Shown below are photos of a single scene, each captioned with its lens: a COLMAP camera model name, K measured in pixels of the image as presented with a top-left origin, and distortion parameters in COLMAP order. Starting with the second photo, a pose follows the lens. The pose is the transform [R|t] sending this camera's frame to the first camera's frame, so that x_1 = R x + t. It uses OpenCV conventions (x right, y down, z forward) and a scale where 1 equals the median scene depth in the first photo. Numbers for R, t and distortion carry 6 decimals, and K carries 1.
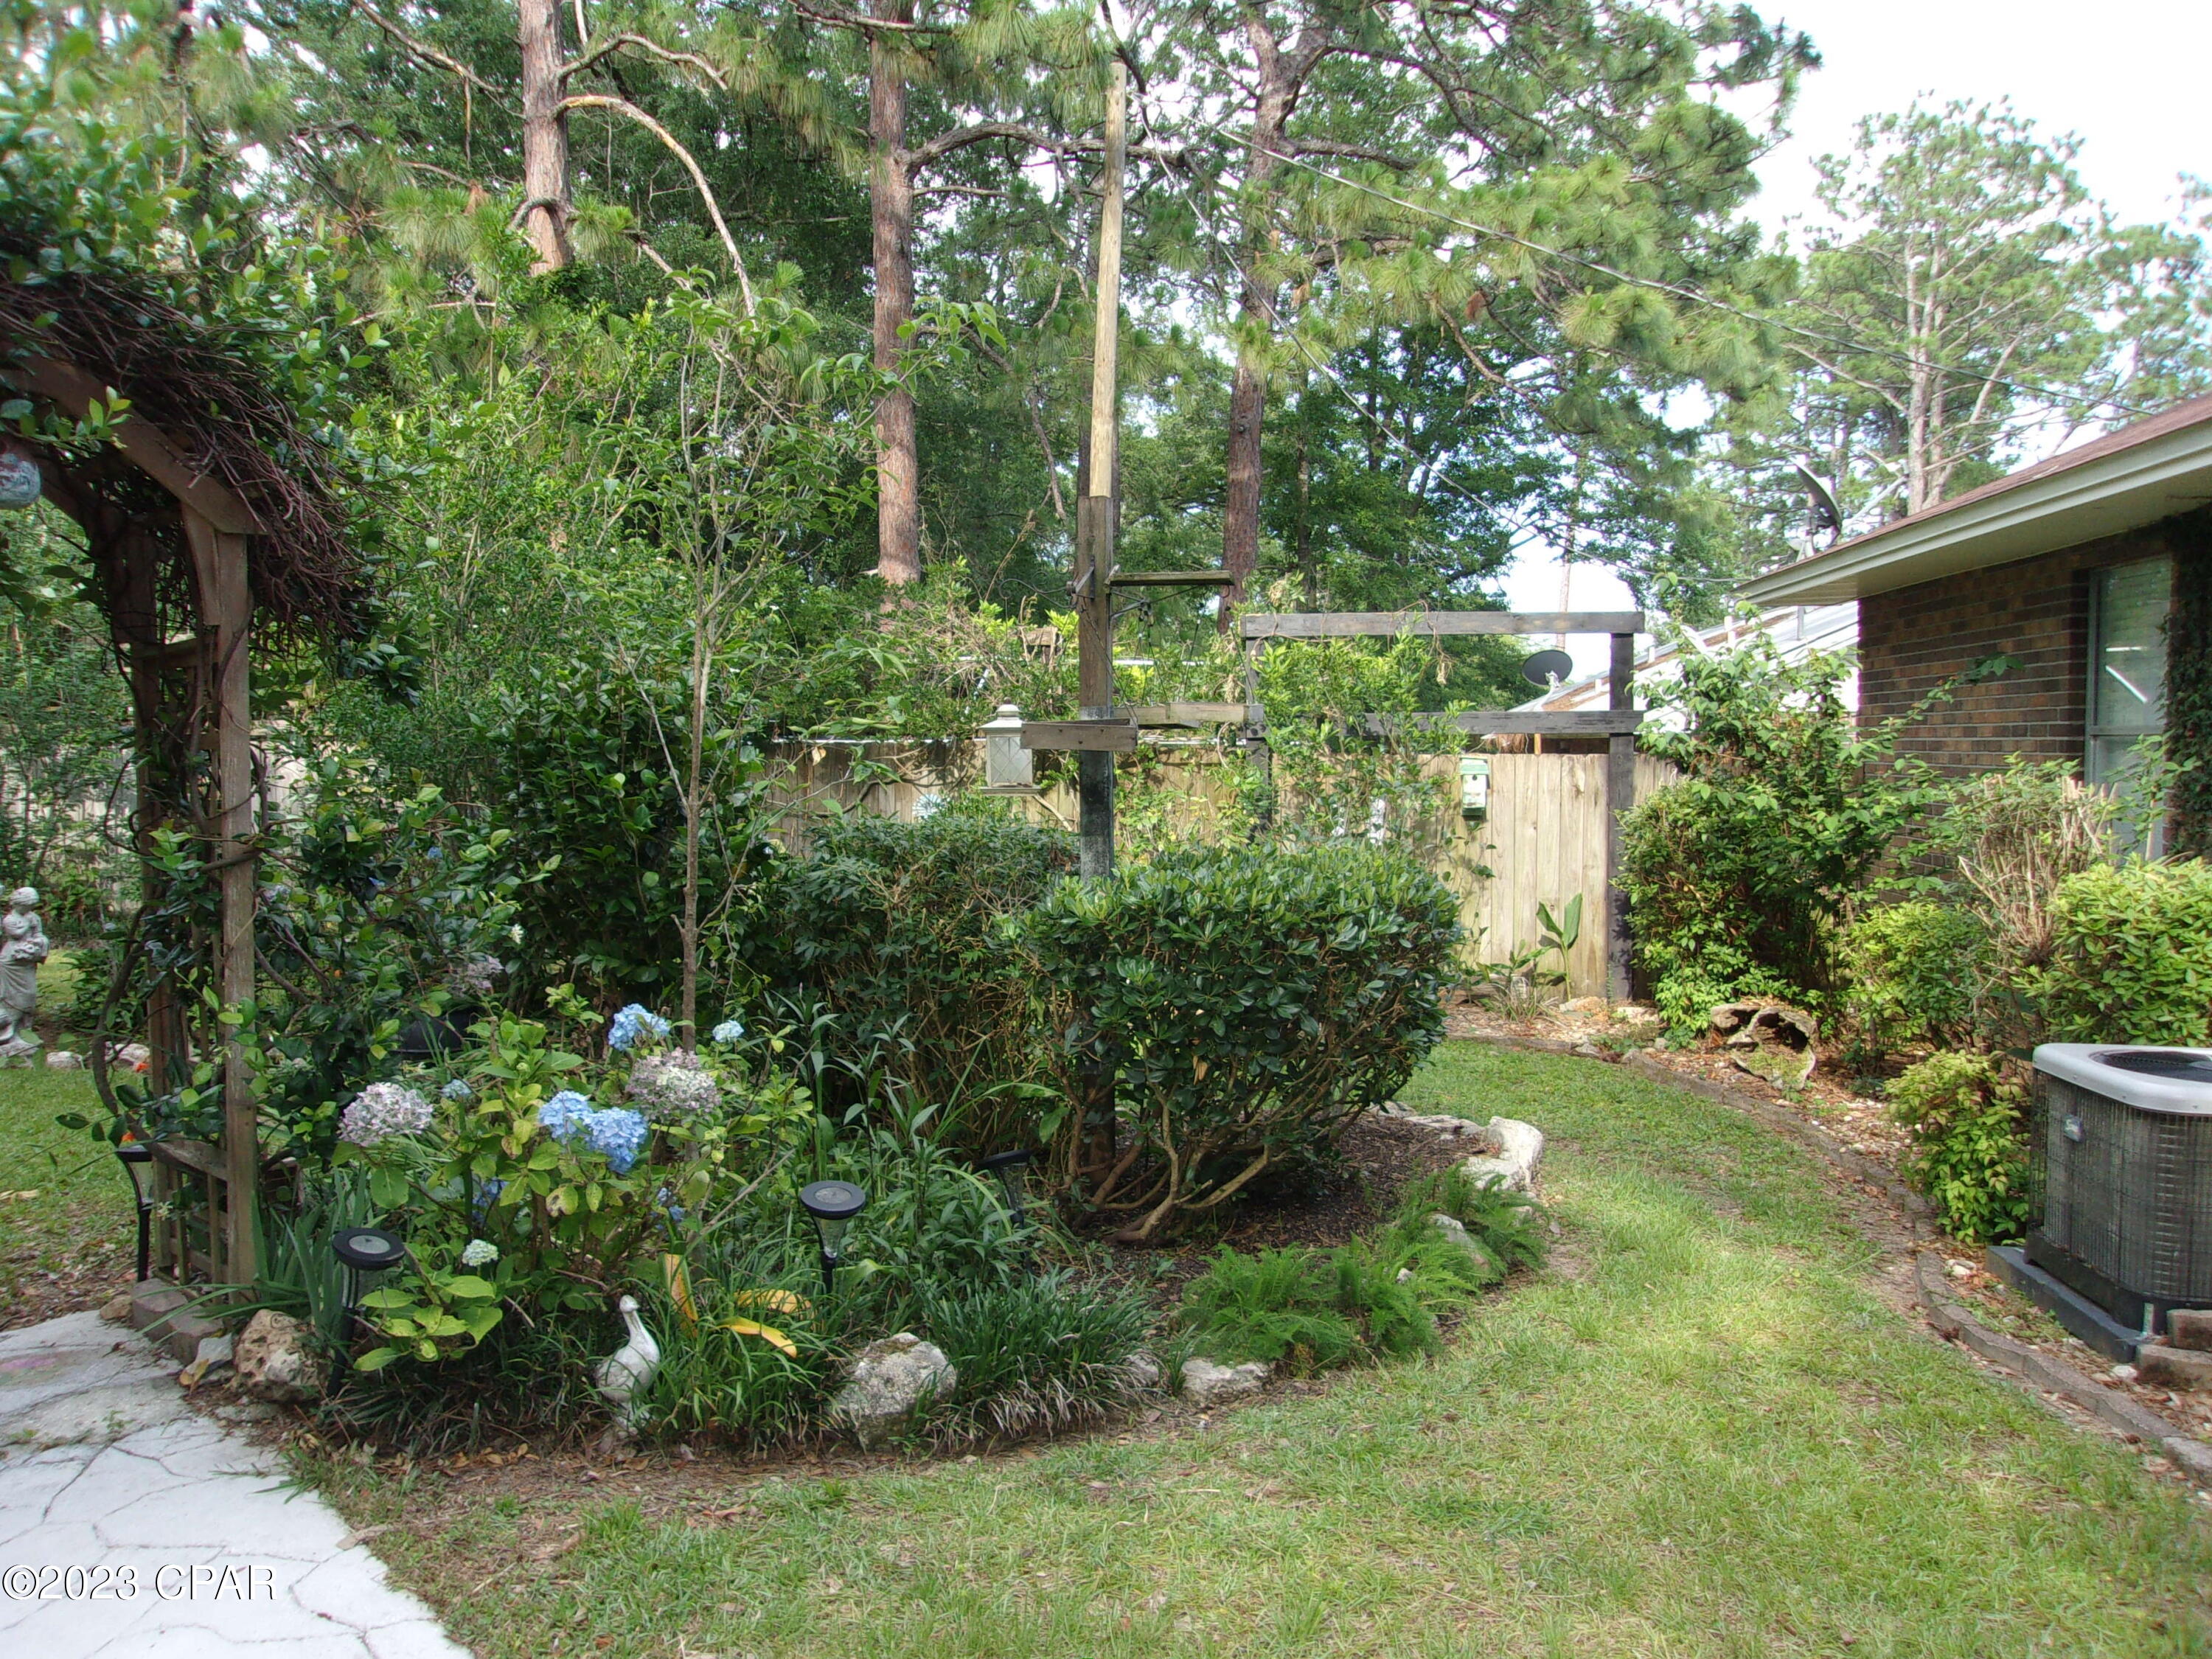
lens RADIAL K [[1777.6, 0, 1106.5], [0, 1777.6, 826.7], [0, 0, 1]] dist [-0.004175, 0.068868]
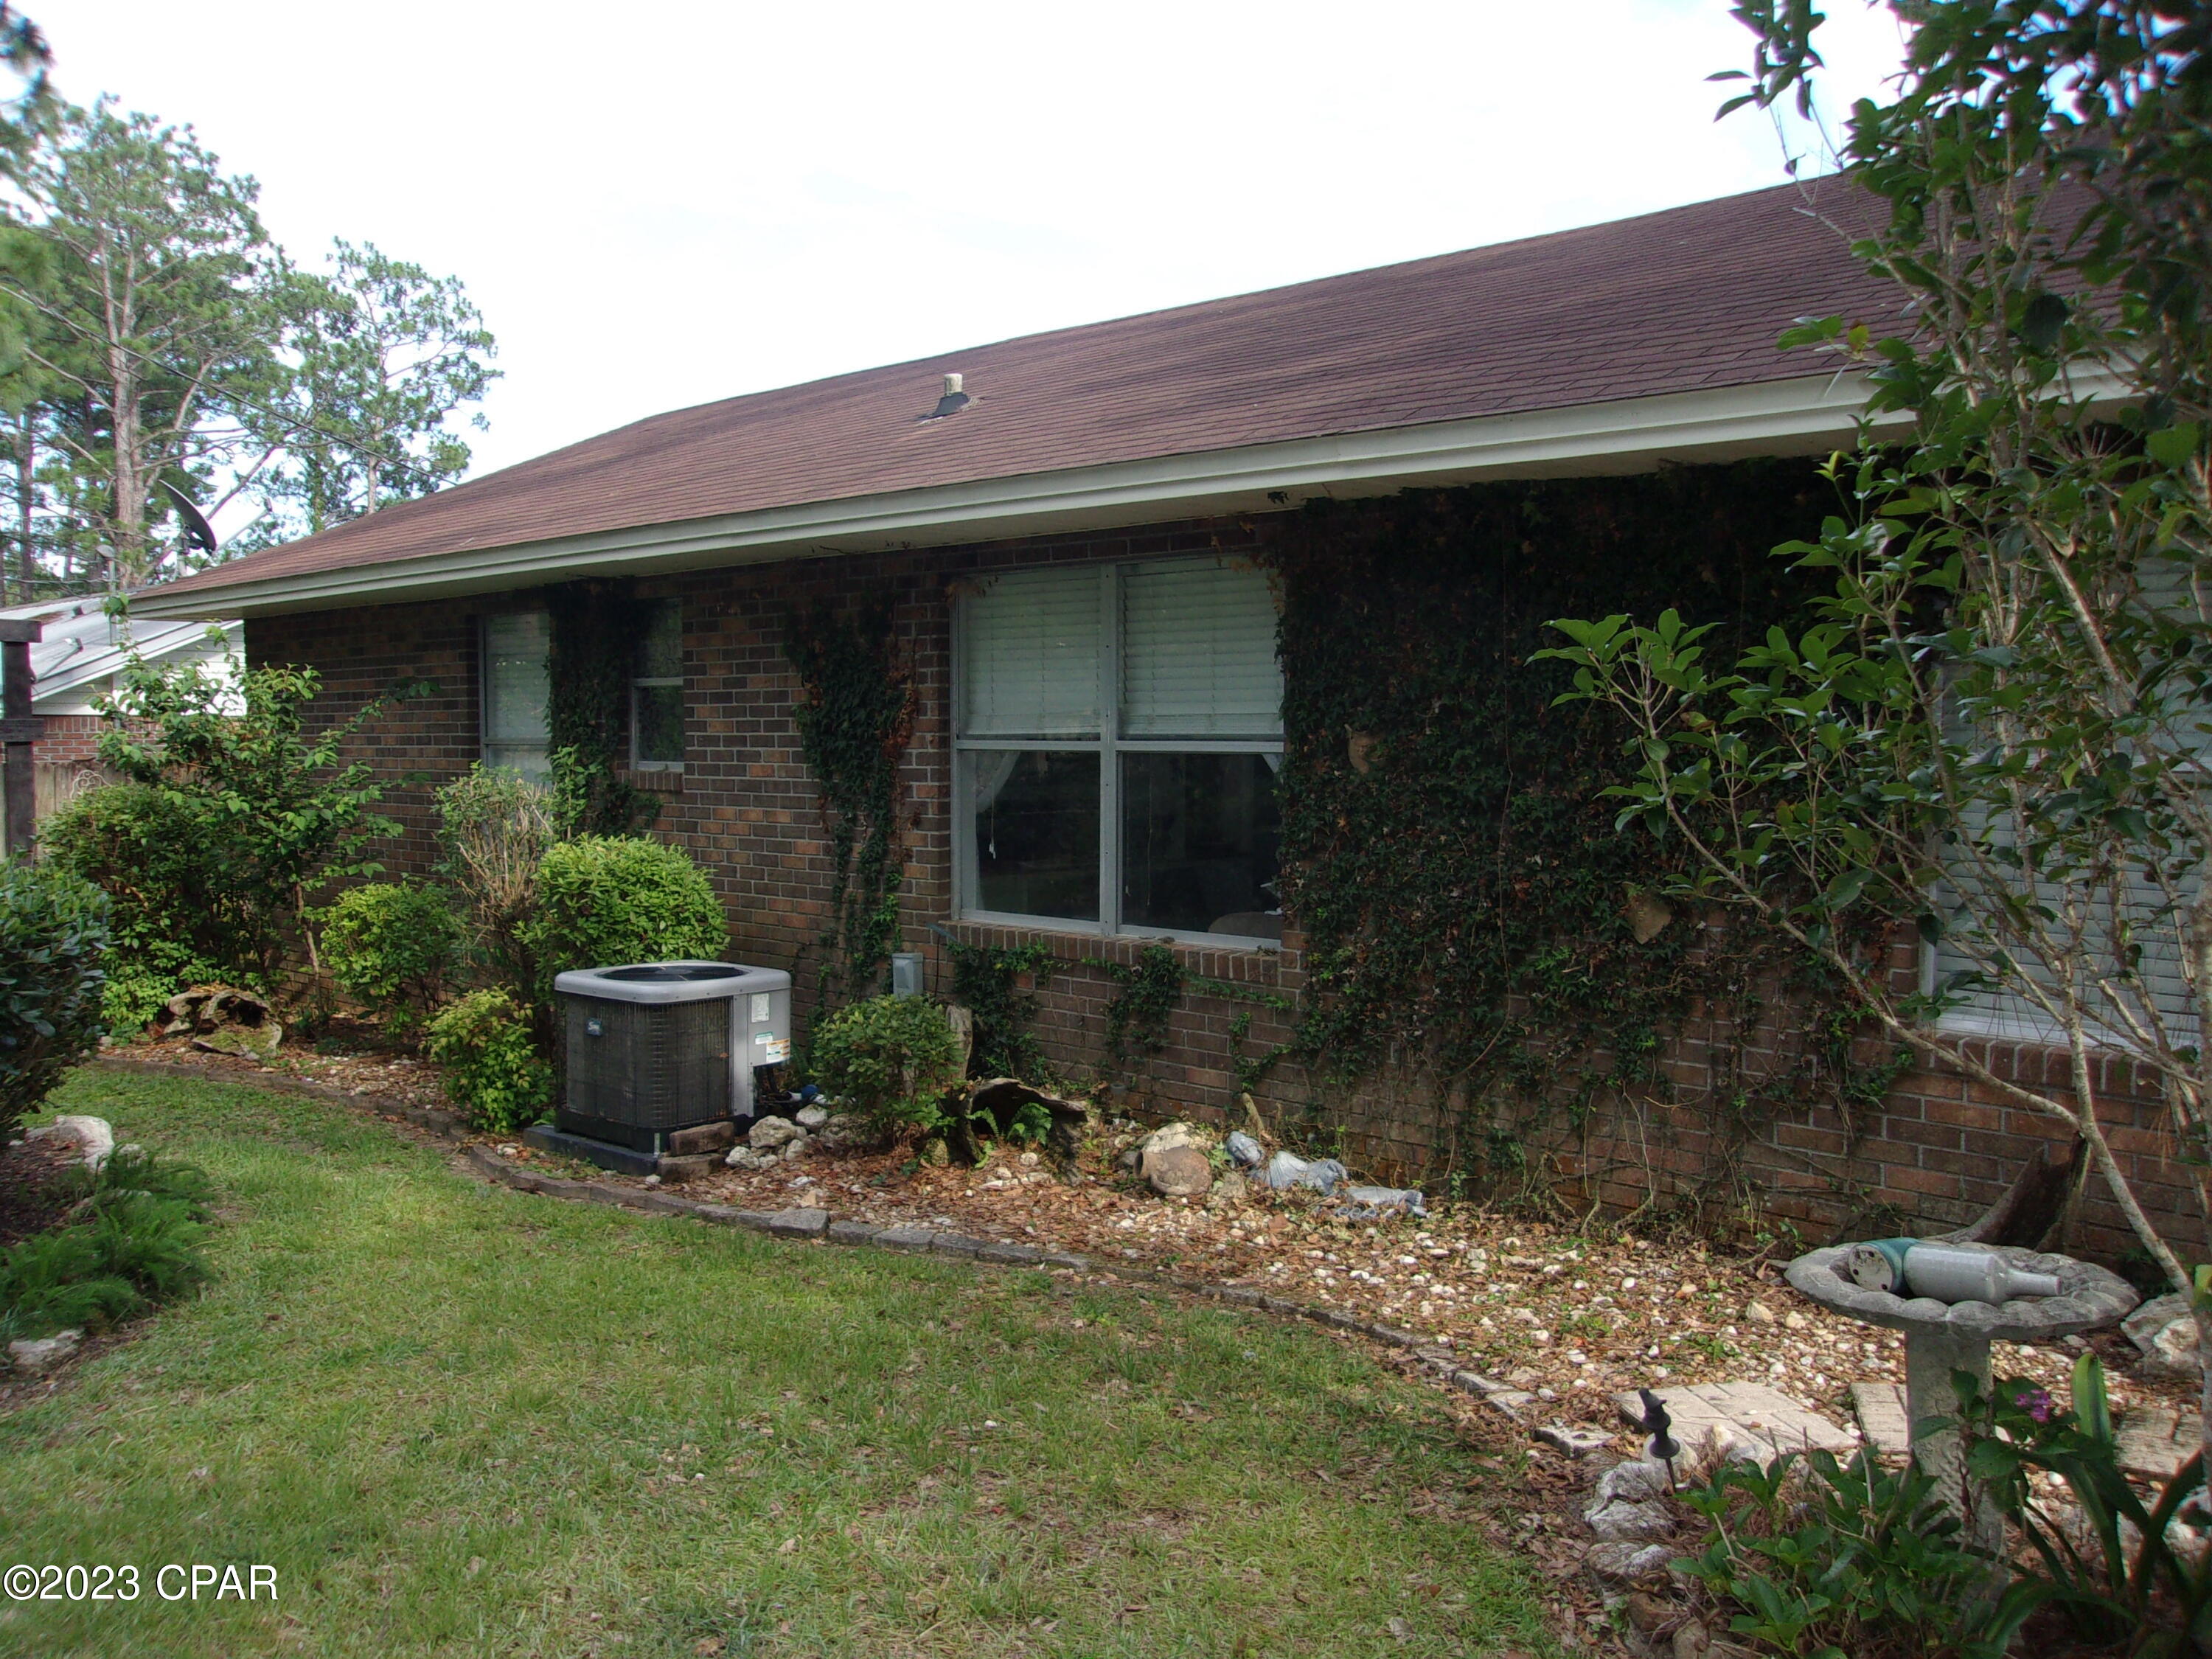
lens RADIAL K [[1777.6, 0, 1106.5], [0, 1777.6, 826.7], [0, 0, 1]] dist [-0.004175, 0.068868]
pose [[0.568777, -0.045072, 0.821256, -0.237957], [0.042733, 0.998768, 0.025219, -0.005487], [-0.821381, 0.020751, 0.570002, -0.088858]]
